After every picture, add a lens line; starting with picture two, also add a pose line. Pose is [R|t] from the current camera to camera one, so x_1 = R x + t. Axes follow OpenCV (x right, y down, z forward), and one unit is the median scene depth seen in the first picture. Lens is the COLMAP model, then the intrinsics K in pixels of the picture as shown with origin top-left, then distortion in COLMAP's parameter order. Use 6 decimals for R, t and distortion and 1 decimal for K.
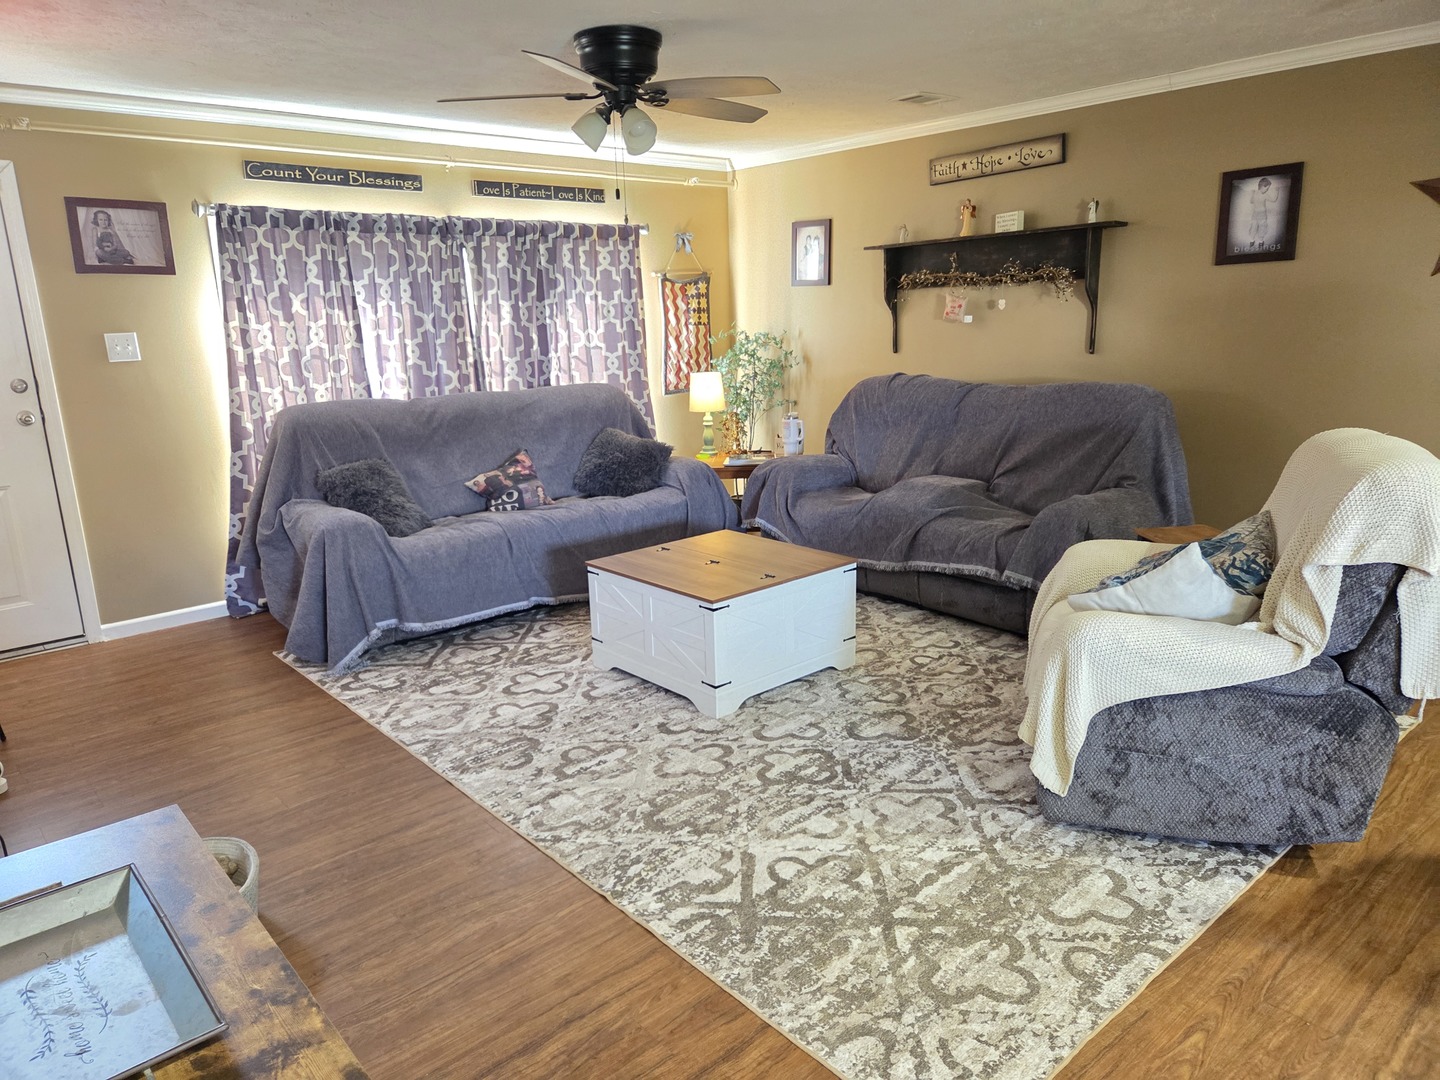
lens RADIAL K [[956.5, 0, 720.0], [0, 956.5, 540.0], [0, 0, 1]] dist [0.078615, -0.066179]
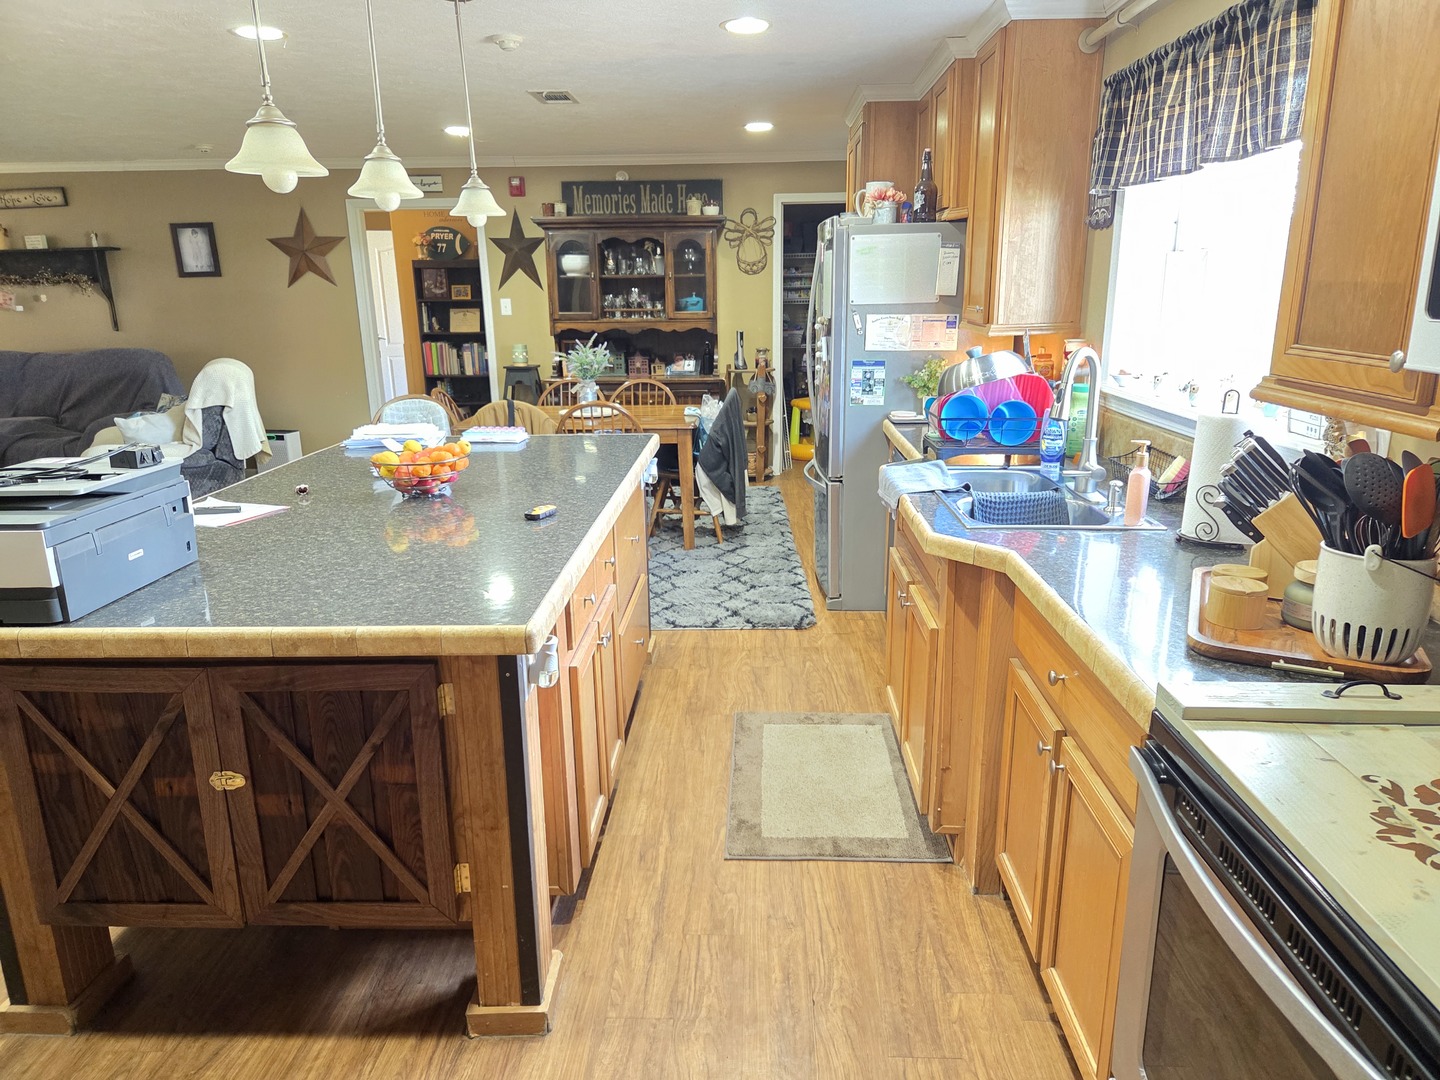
lens RADIAL K [[956.5, 0, 720.0], [0, 956.5, 540.0], [0, 0, 1]] dist [0.078615, -0.066179]
pose [[0.688580, -0.170891, 0.704737, -0.148325], [0.169445, 0.982849, 0.072770, 0.249857], [-0.705086, 0.069306, 0.705727, -1.021574]]
